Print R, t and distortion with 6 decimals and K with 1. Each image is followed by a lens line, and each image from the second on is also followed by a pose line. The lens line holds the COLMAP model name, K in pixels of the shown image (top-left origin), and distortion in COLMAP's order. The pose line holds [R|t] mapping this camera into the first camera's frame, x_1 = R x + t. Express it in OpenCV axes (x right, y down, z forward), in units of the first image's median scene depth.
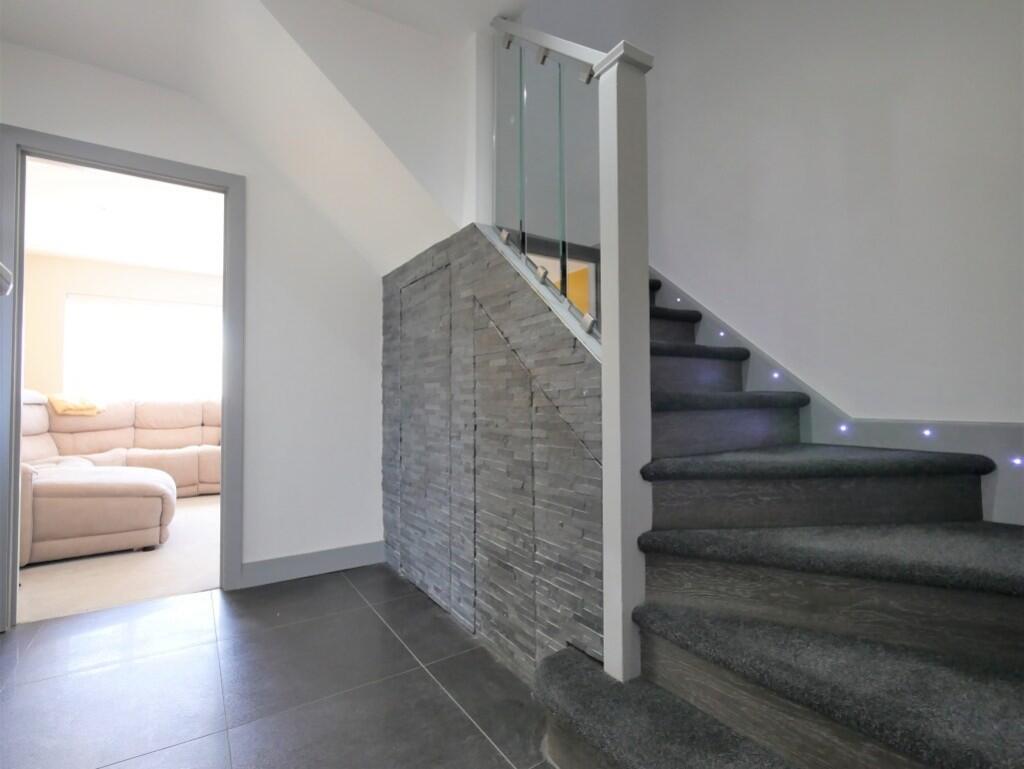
lens RADIAL K [[481.0, 0, 508.8], [0, 481.0, 389.7], [0, 0, 1]] dist [-0.005862, -0.001466]
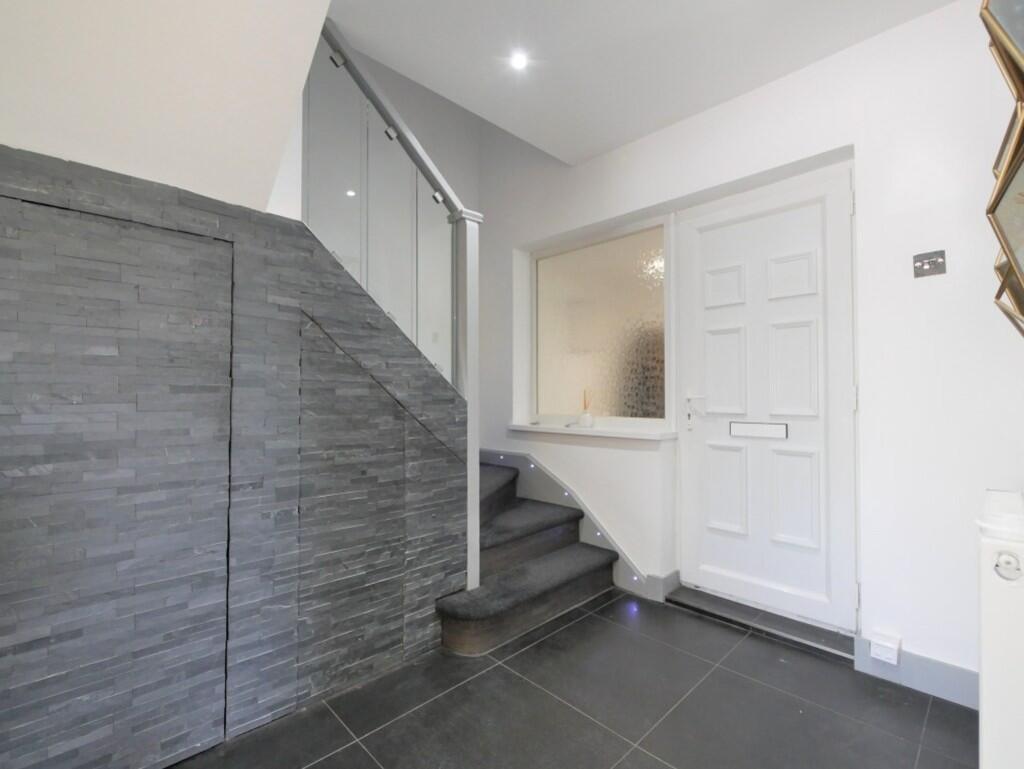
lens RADIAL K [[481.0, 0, 522.9], [0, 481.0, 387.5], [0, 0, 1]] dist [-0.005862, -0.001466]
pose [[-0.199206, 0.018904, 0.979775, -1.203488], [-0.018810, 0.999556, -0.023110, -0.055740], [-0.979777, -0.023033, -0.198762, 0.965607]]
